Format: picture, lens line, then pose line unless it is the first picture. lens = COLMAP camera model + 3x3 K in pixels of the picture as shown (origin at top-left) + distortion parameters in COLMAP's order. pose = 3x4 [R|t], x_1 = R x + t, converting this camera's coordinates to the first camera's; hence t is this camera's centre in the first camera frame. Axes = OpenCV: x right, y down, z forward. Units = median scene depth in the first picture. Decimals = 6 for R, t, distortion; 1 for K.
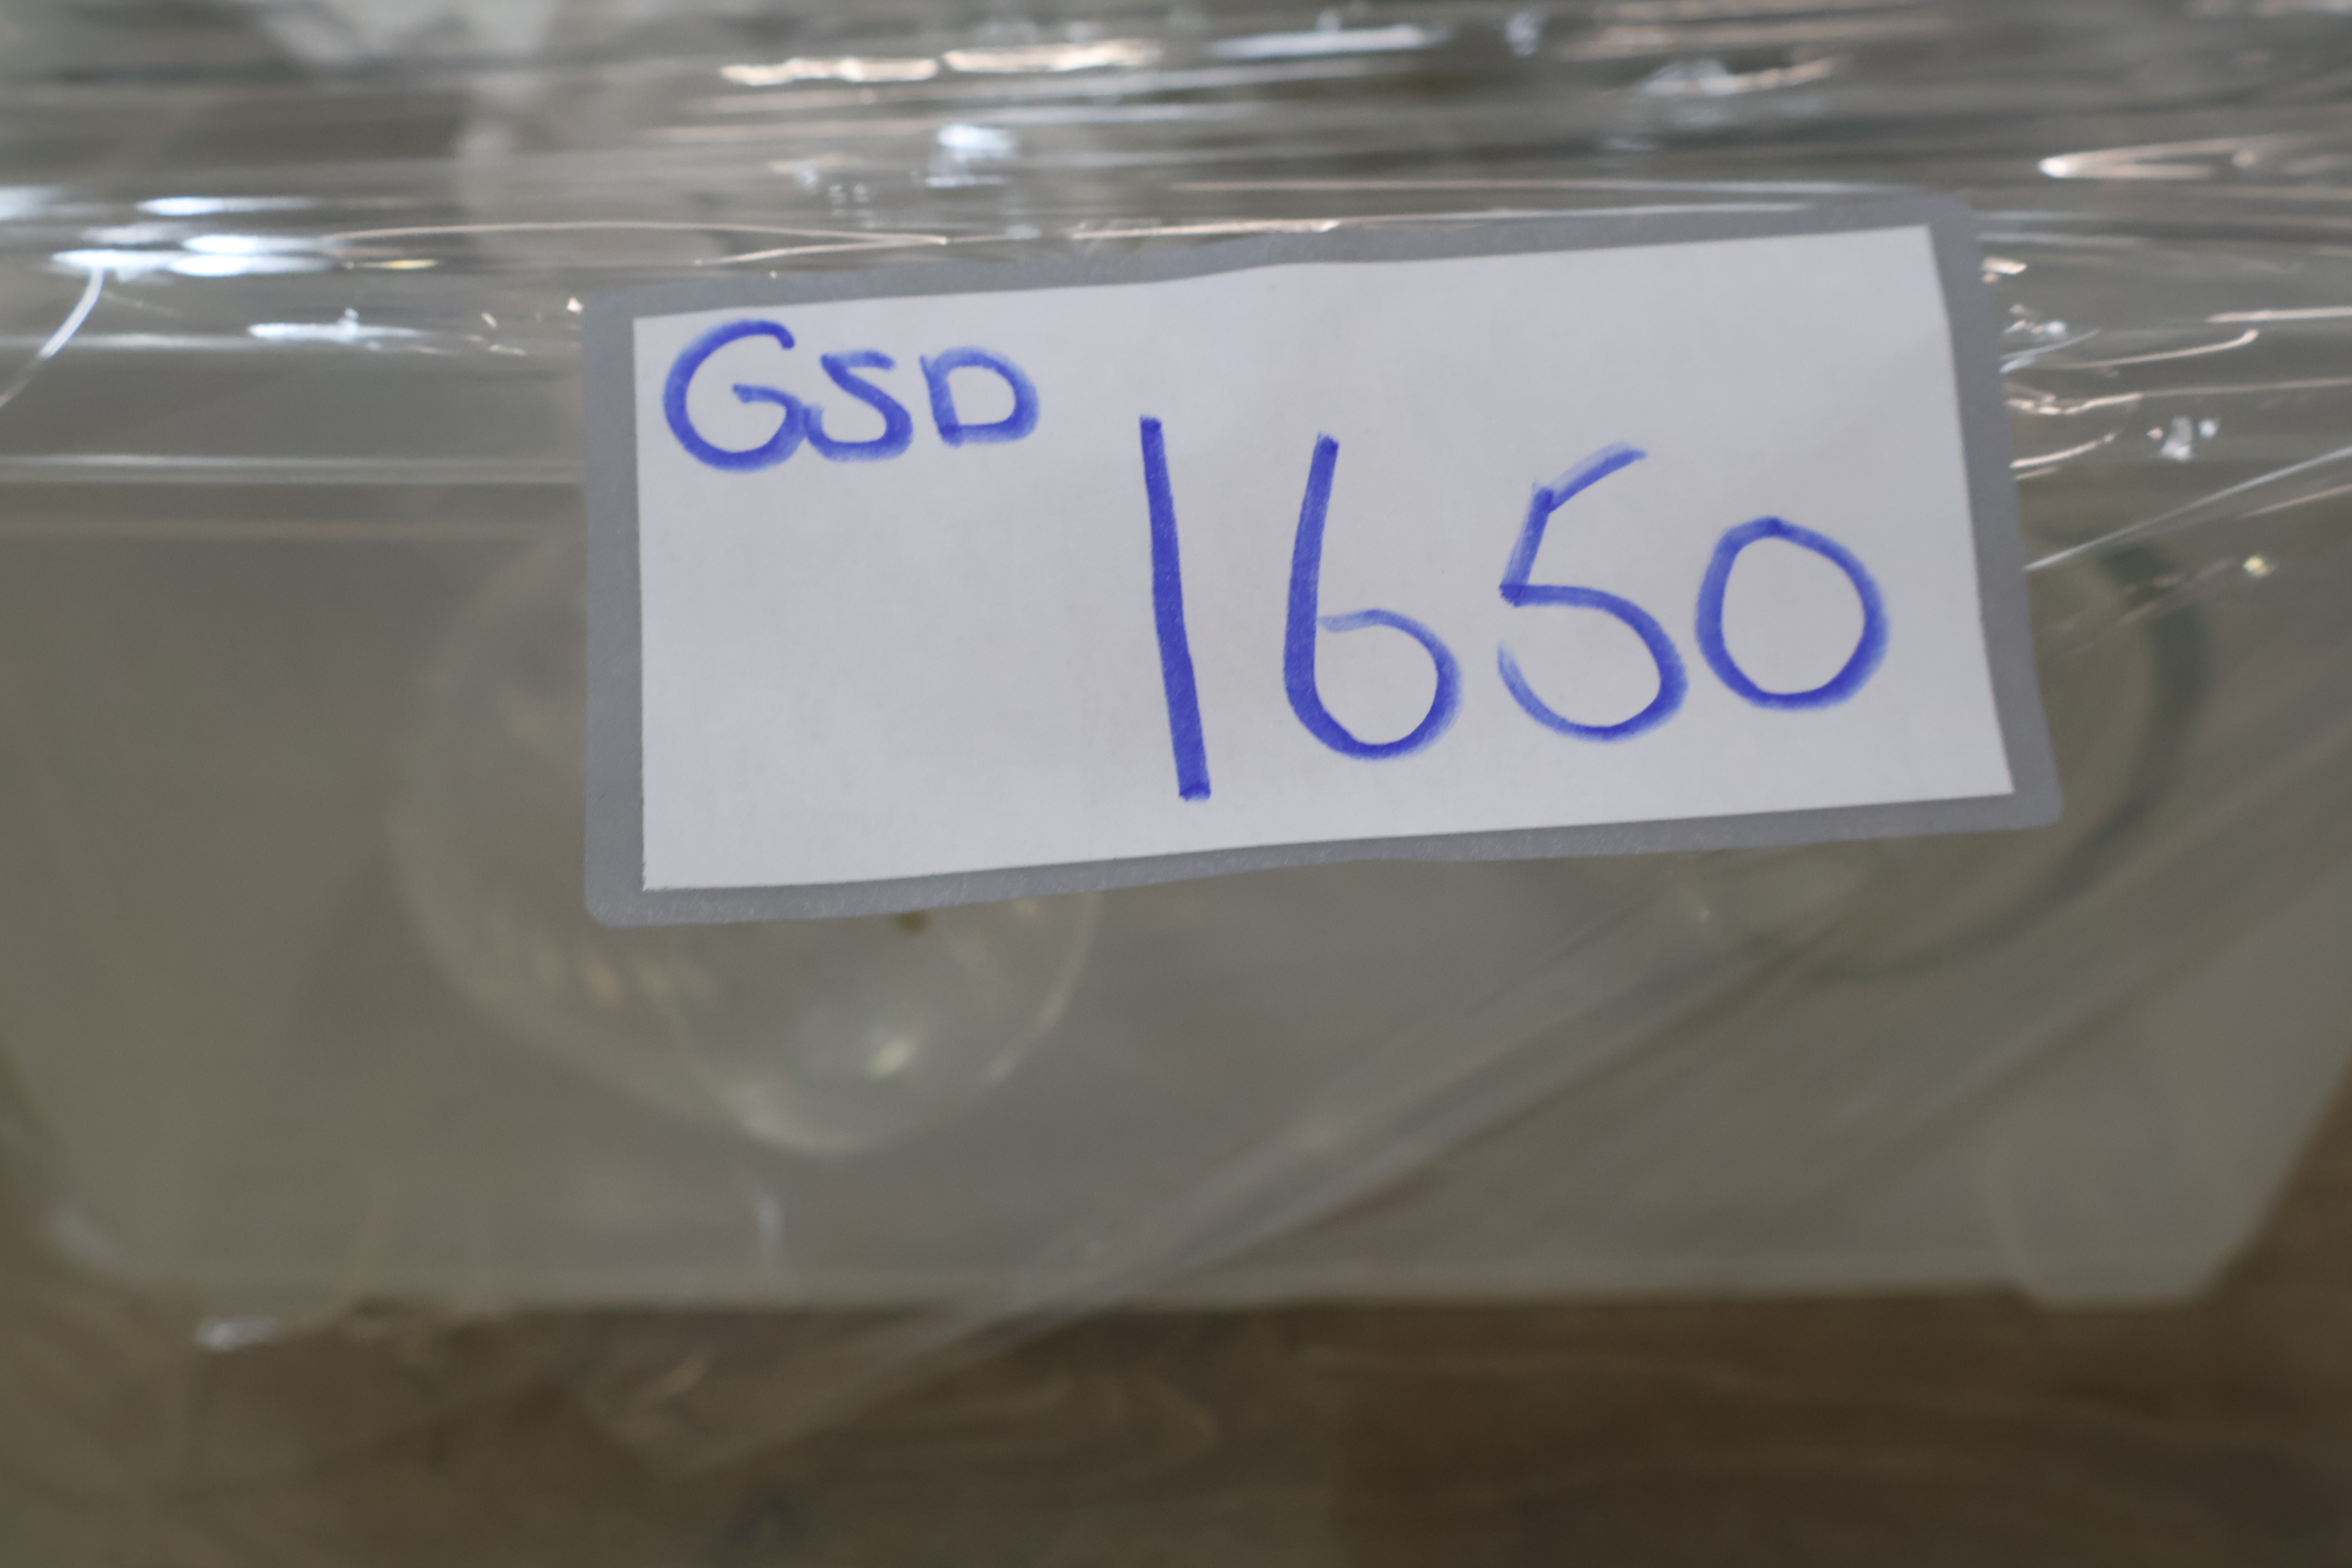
lens RADIAL K [[2240.3, 0, 1172.9], [0, 2240.3, 791.8], [0, 0, 1]] dist [0.007030, 0.000000]
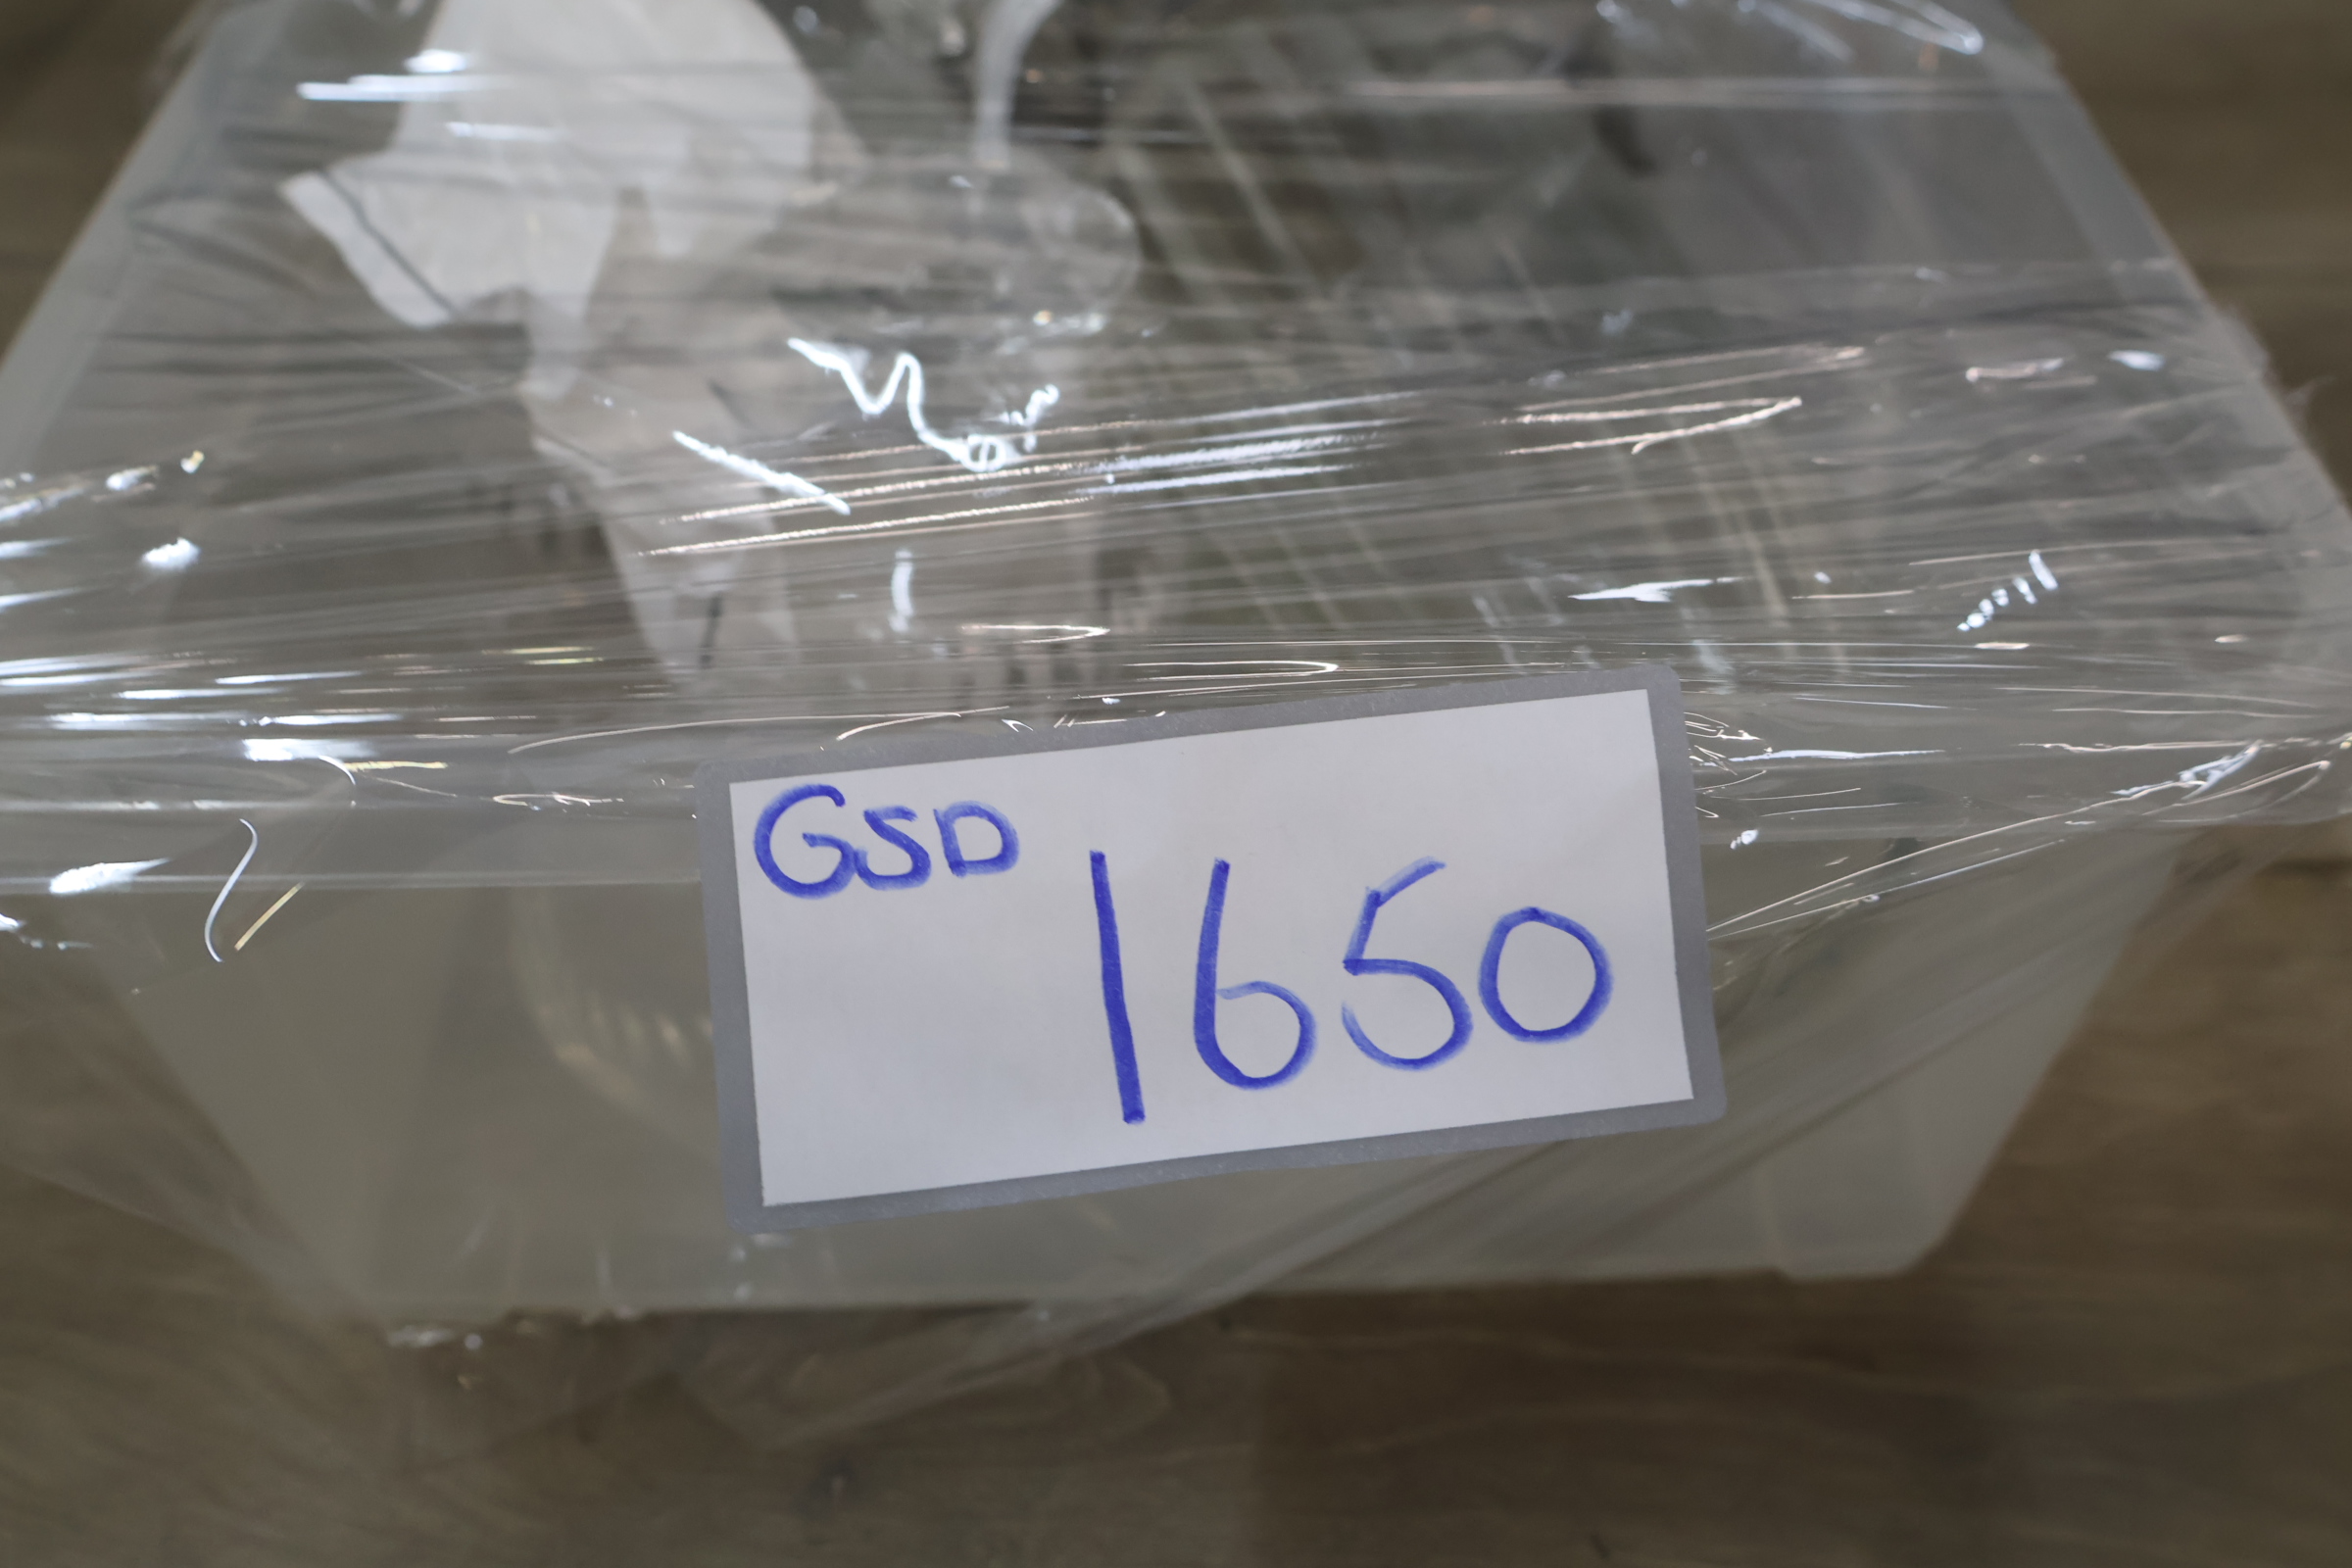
lens RADIAL K [[2240.3, 0, 1178.5], [0, 2240.3, 776.3], [0, 0, 1]] dist [0.007030, 0.000000]
pose [[0.999646, -0.022862, 0.013577, 0.023317], [0.020563, 0.988413, 0.150391, -0.427818], [-0.016858, -0.150058, 0.988533, -0.403129]]
